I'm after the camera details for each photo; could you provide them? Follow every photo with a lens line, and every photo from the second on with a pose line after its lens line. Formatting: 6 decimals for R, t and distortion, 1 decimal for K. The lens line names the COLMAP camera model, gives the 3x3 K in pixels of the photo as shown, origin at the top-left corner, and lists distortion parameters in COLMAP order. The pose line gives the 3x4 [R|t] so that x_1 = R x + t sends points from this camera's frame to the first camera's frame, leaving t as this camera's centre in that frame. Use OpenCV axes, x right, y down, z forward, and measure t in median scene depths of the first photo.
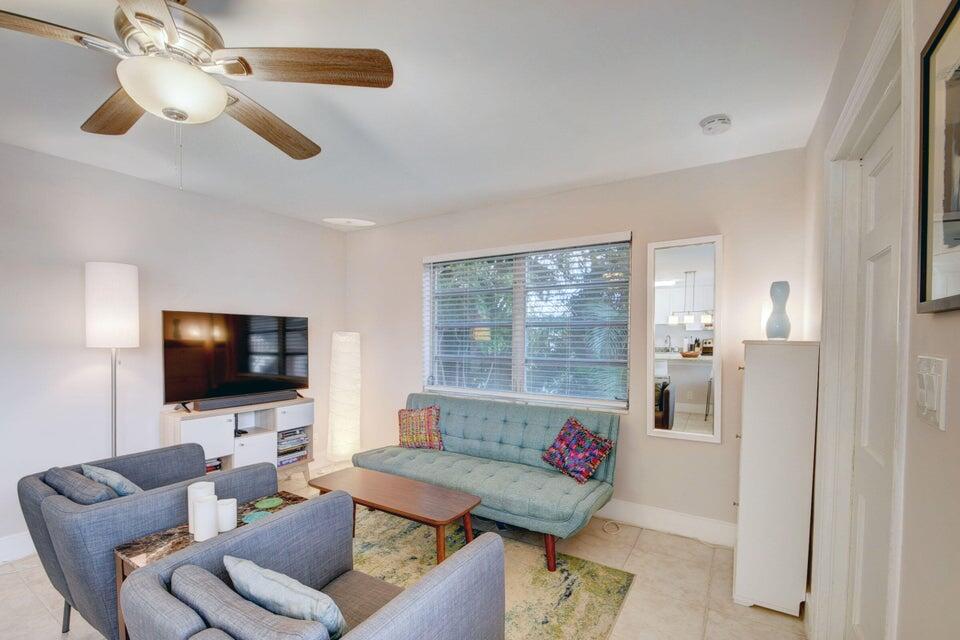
lens RADIAL K [[425.7, 0, 473.8], [0, 425.7, 346.3], [0, 0, 1]] dist [-0.004477, -0.000811]
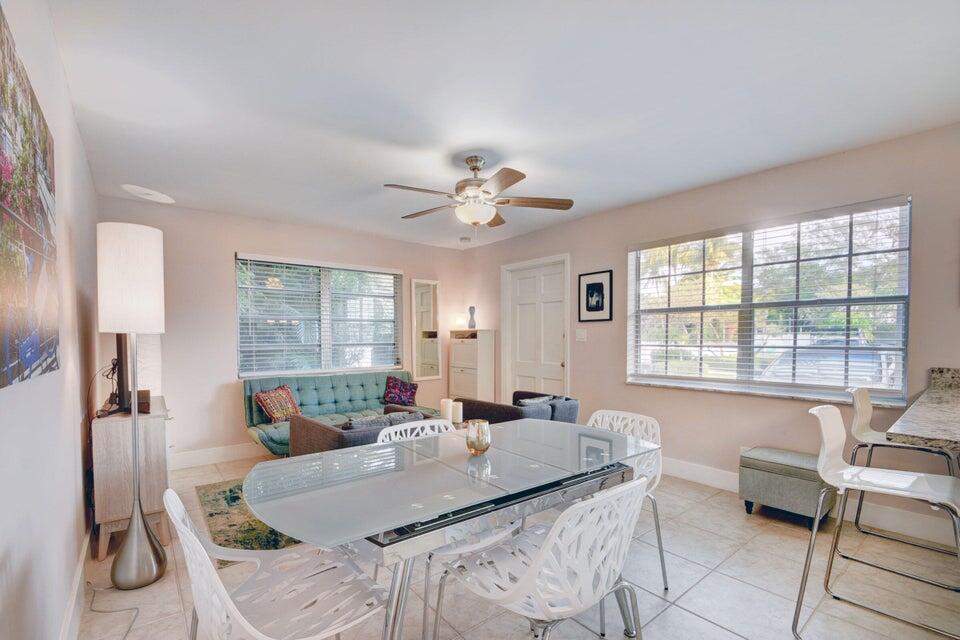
lens RADIAL K [[425.7, 0, 473.8], [0, 425.7, 346.3], [0, 0, 1]] dist [-0.004477, -0.000811]
pose [[0.322751, -0.027185, 0.946093, -1.108772], [0.022696, 0.999522, 0.020978, 0.019547], [-0.946212, 0.014702, 0.323214, 0.123759]]
